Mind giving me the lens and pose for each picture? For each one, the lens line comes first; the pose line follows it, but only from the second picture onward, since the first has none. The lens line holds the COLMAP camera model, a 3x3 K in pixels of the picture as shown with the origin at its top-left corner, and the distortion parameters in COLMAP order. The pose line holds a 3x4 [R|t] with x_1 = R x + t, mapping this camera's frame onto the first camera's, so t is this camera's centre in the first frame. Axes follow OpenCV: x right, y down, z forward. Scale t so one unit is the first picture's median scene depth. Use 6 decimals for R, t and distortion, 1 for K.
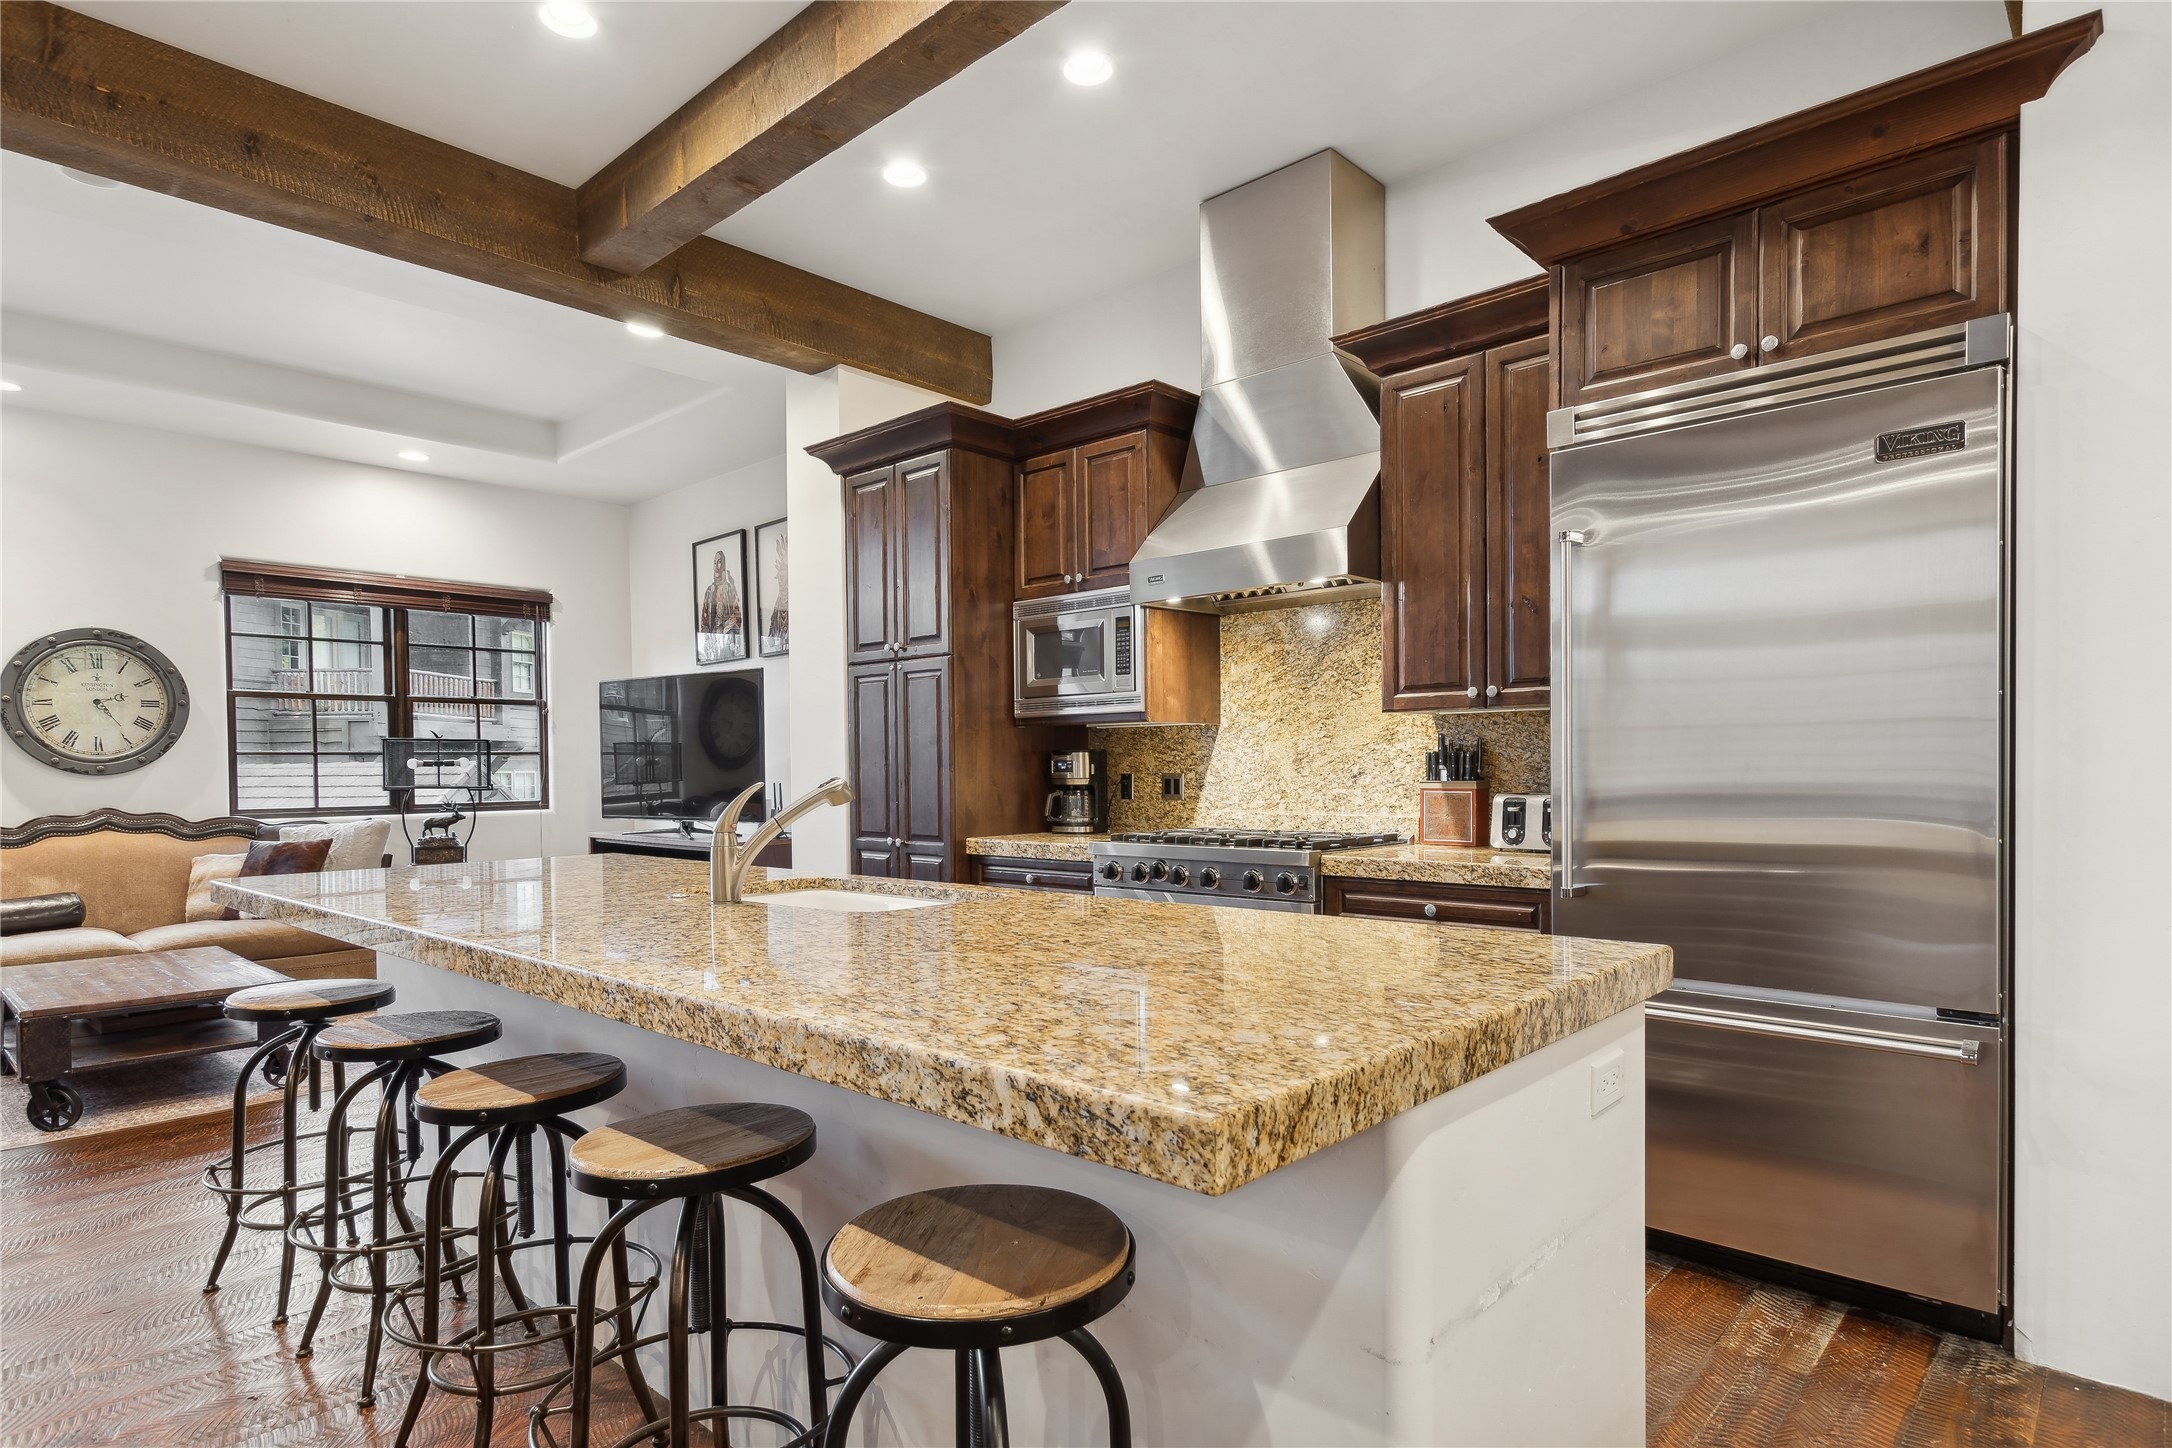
lens RADIAL K [[1158.6, 0, 1083.5], [0, 1158.6, 788.4], [0, 0, 1]] dist [0.002171, -0.000355]
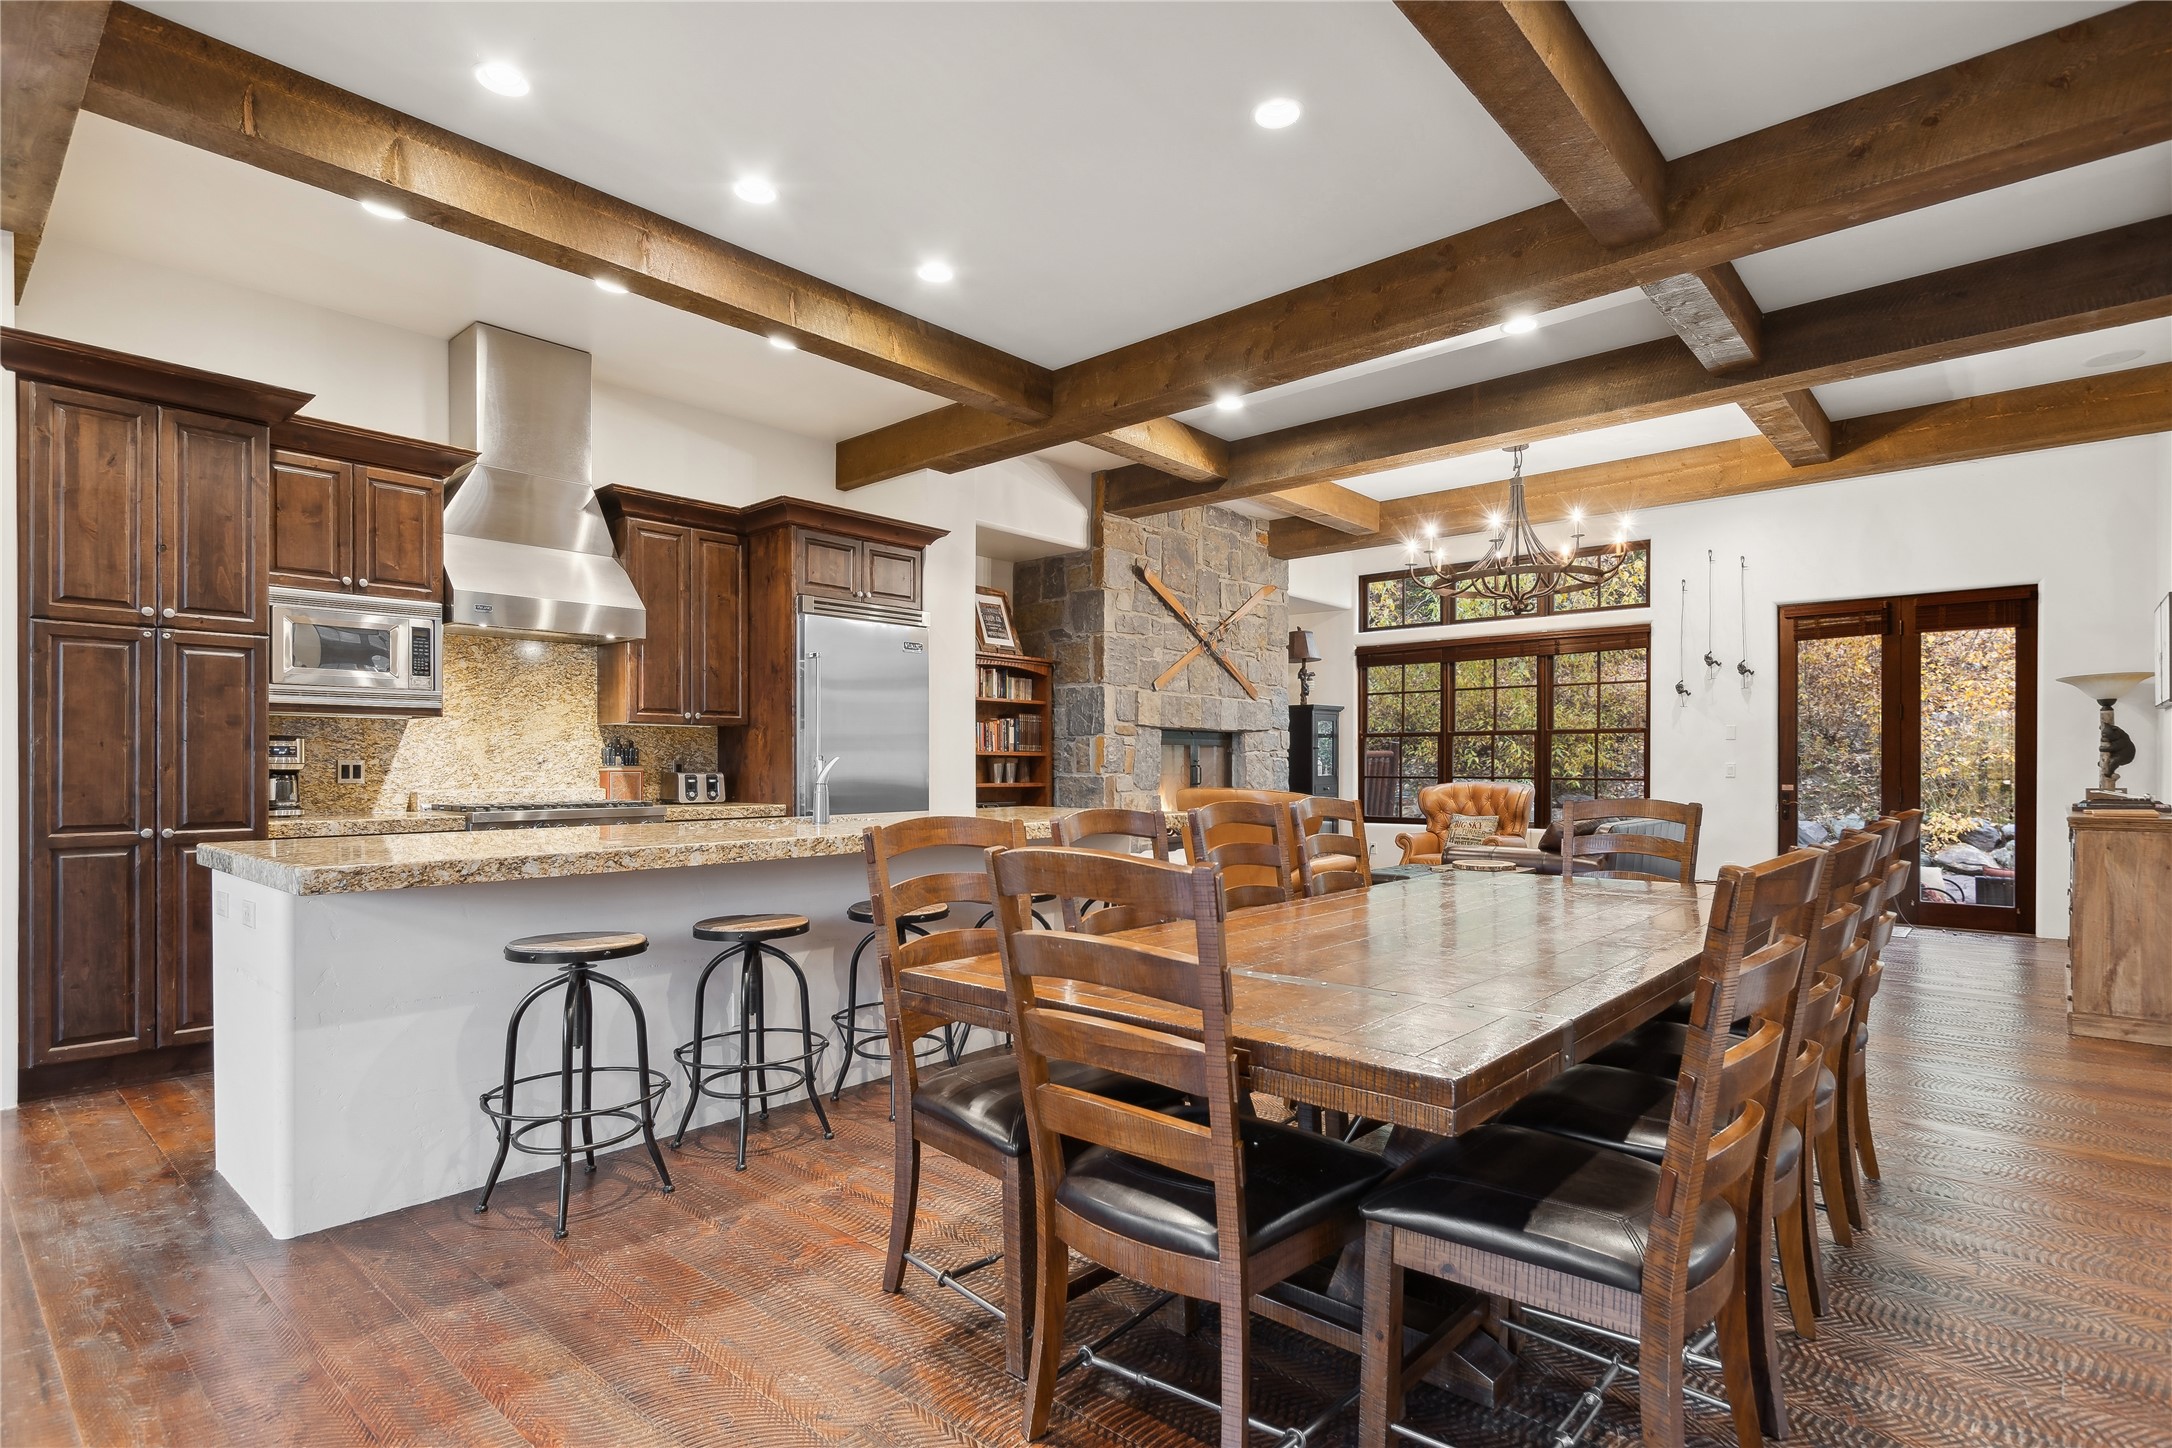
lens RADIAL K [[1079.3, 0, 1088.0], [0, 1079.3, 765.0], [0, 0, 1]] dist [-0.000055, 0.000399]
pose [[-0.017178, 0.009861, 0.999804, -0.966387], [0.017548, 0.999800, -0.009559, 0.014302], [-0.999698, 0.017380, -0.017348, 0.297415]]
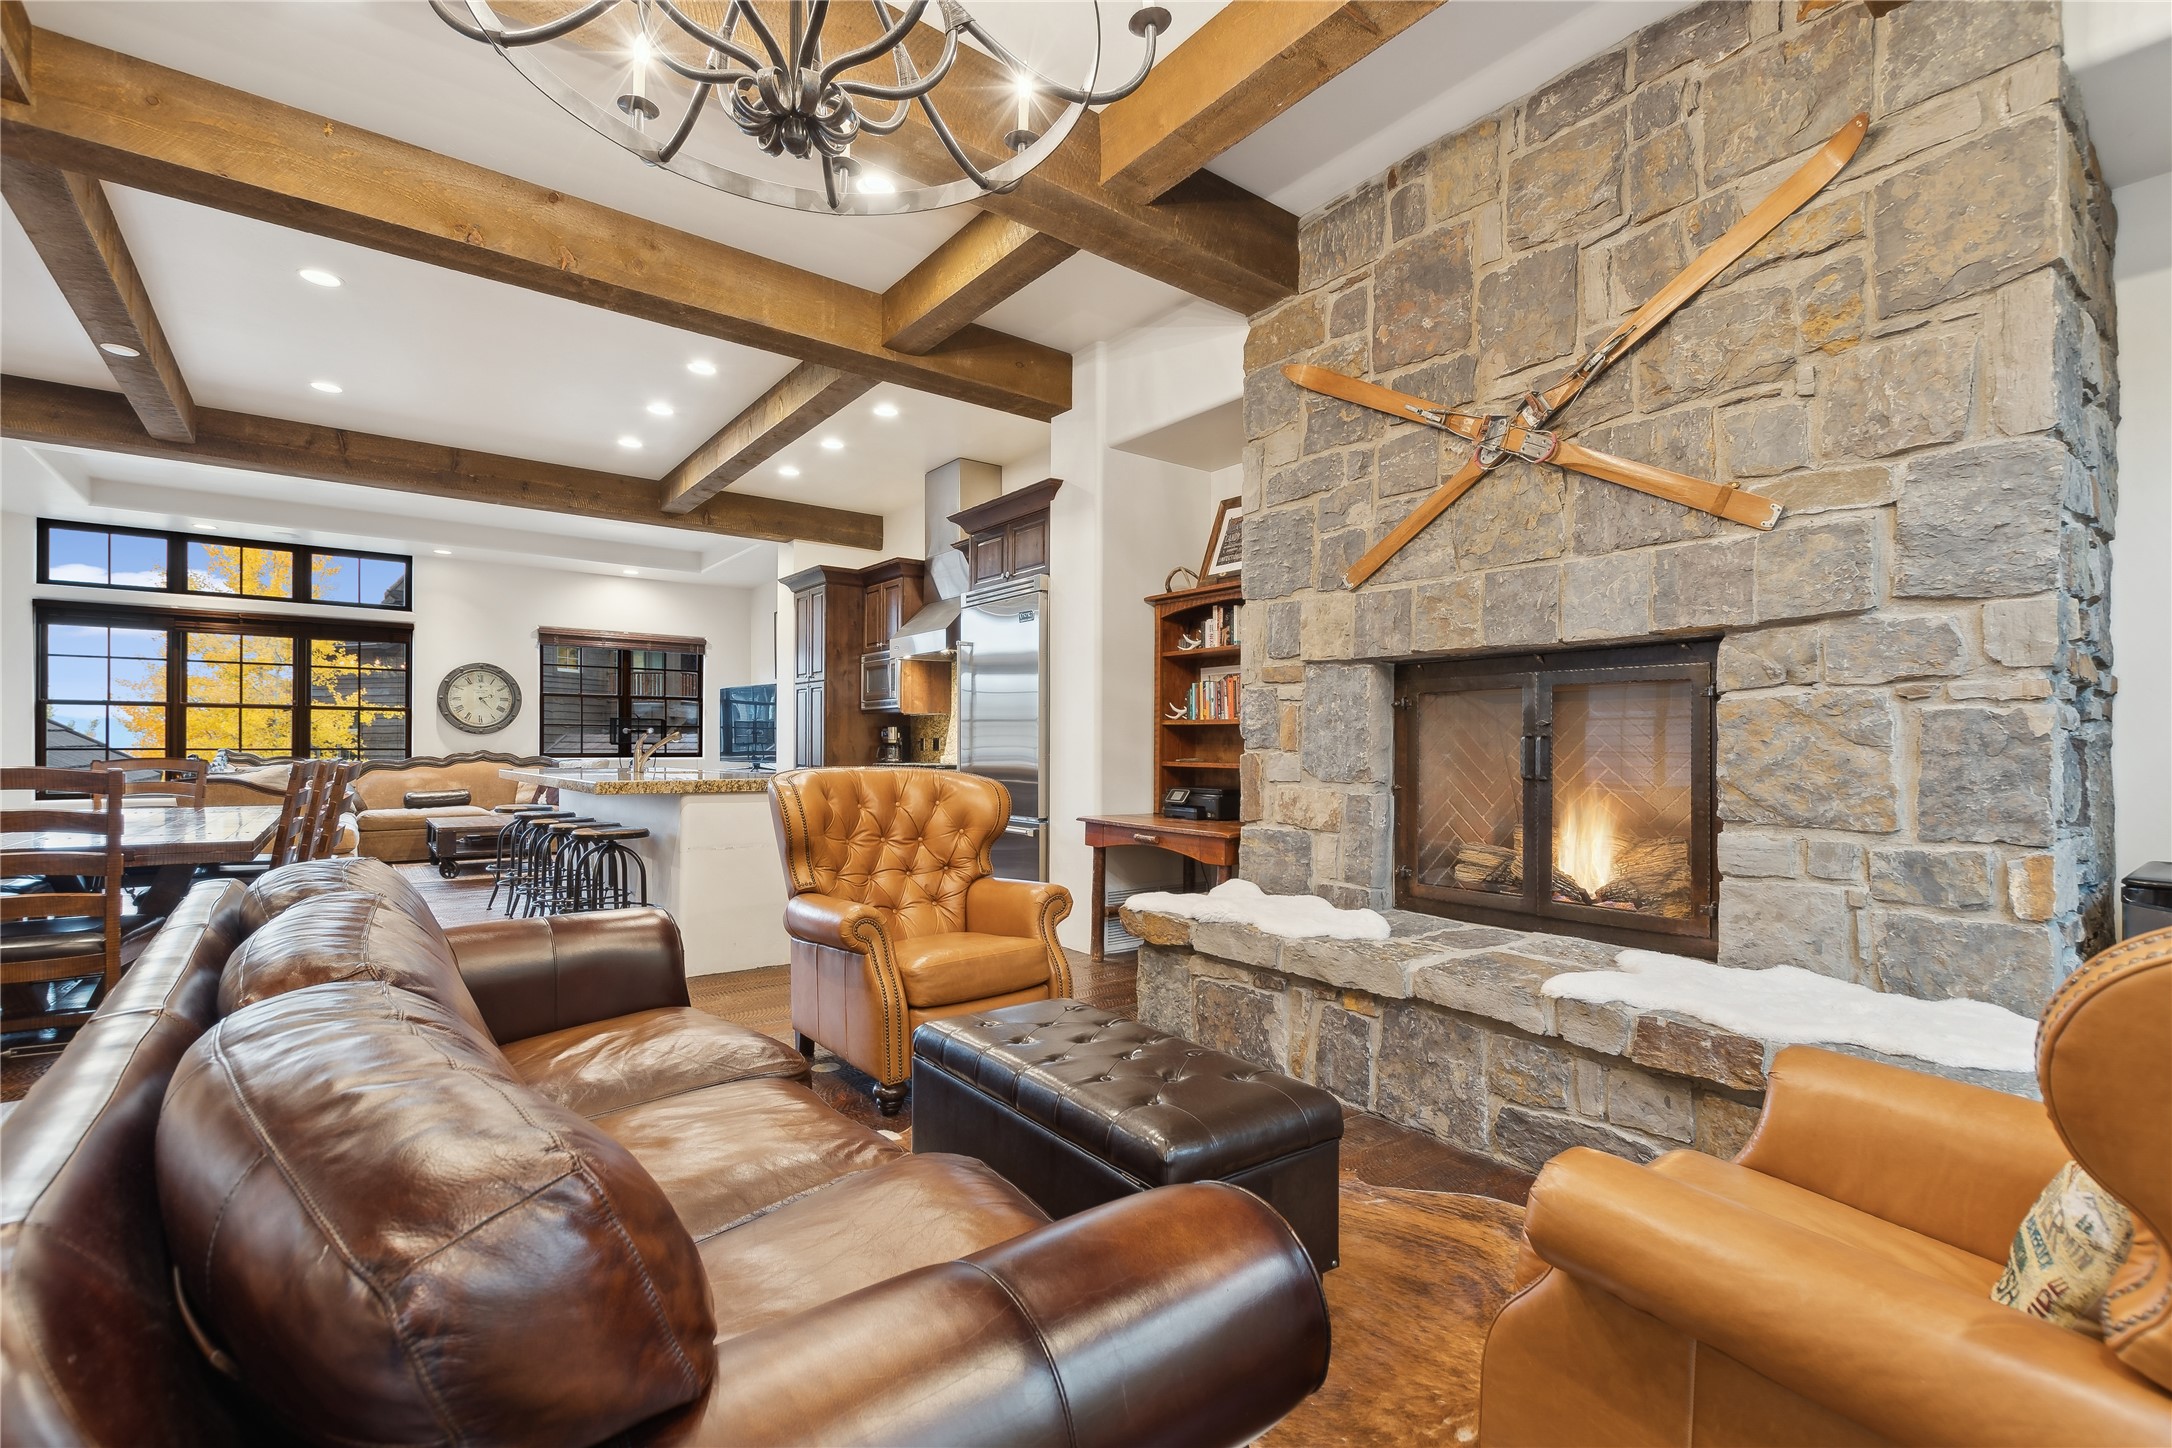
lens RADIAL K [[956.4, 0, 1083.5], [0, 956.4, 743.0], [0, 0, 1]] dist [0.002562, -0.000089]
pose [[0.985535, 0.013232, -0.168954, 0.605673], [-0.016847, 0.999658, -0.019986, 0.024893], [0.168632, 0.022543, 0.985421, -0.605488]]
